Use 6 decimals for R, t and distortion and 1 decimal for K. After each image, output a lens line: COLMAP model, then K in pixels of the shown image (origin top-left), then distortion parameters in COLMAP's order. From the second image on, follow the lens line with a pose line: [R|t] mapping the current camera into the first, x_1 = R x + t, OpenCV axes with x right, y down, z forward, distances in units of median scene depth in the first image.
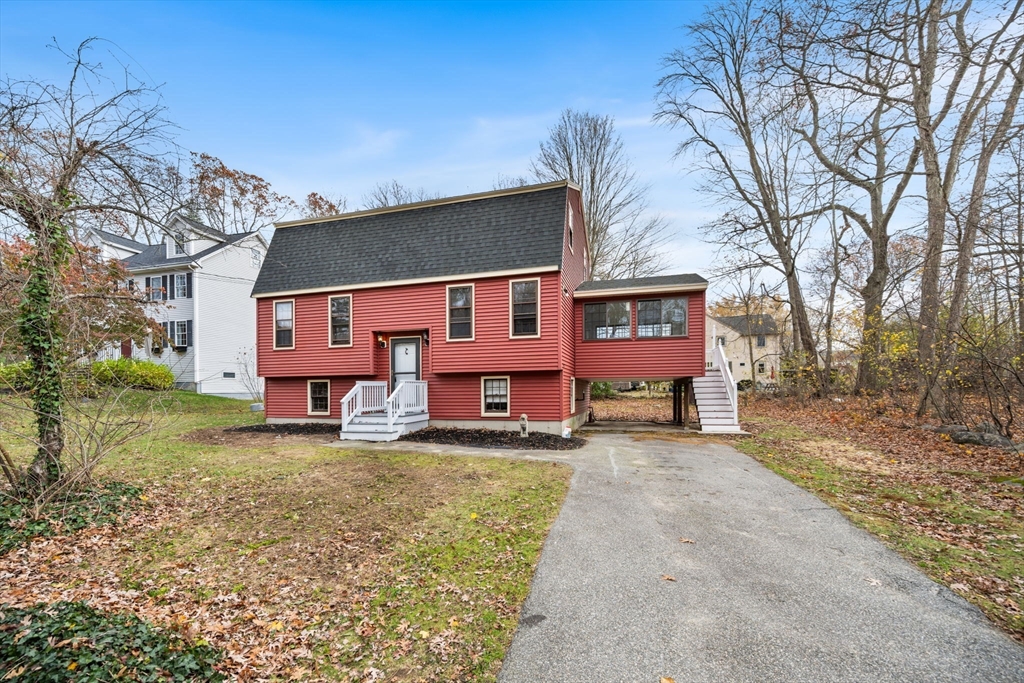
lens RADIAL K [[419.9, 0, 511.9], [0, 419.9, 386.0], [0, 0, 1]] dist [-0.001136, -0.000030]
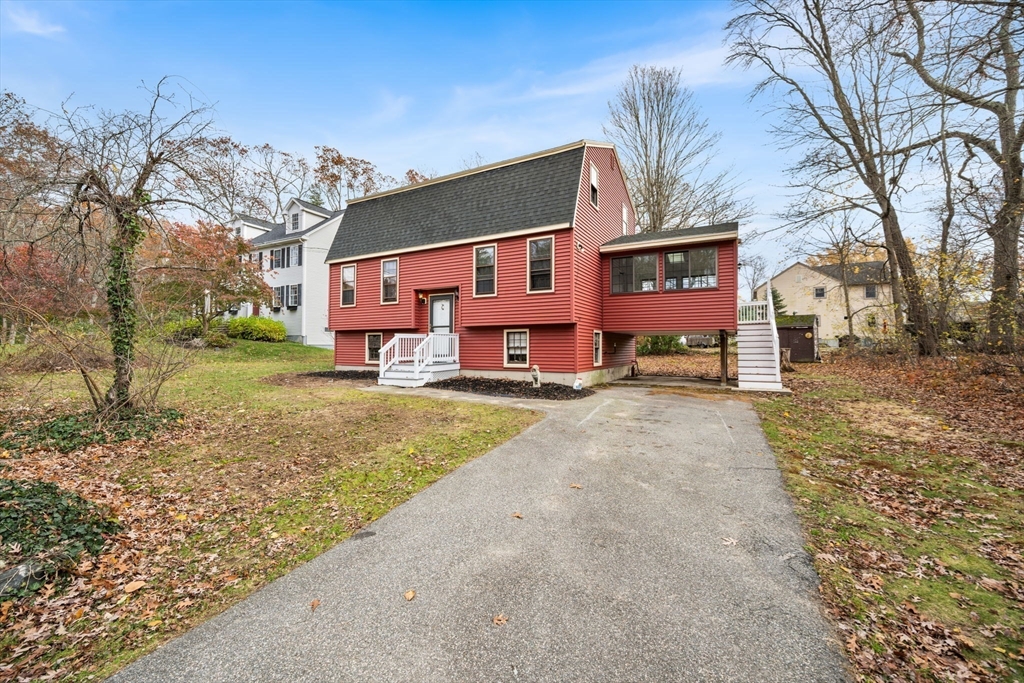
lens RADIAL K [[405.7, 0, 511.4], [0, 405.7, 329.8], [0, 0, 1]] dist [0.000692, -0.000206]
pose [[0.975881, -0.000158, -0.218302, 0.169094], [-0.005878, 0.999618, -0.026997, 0.005530], [0.218222, 0.027629, 0.975508, -0.003070]]
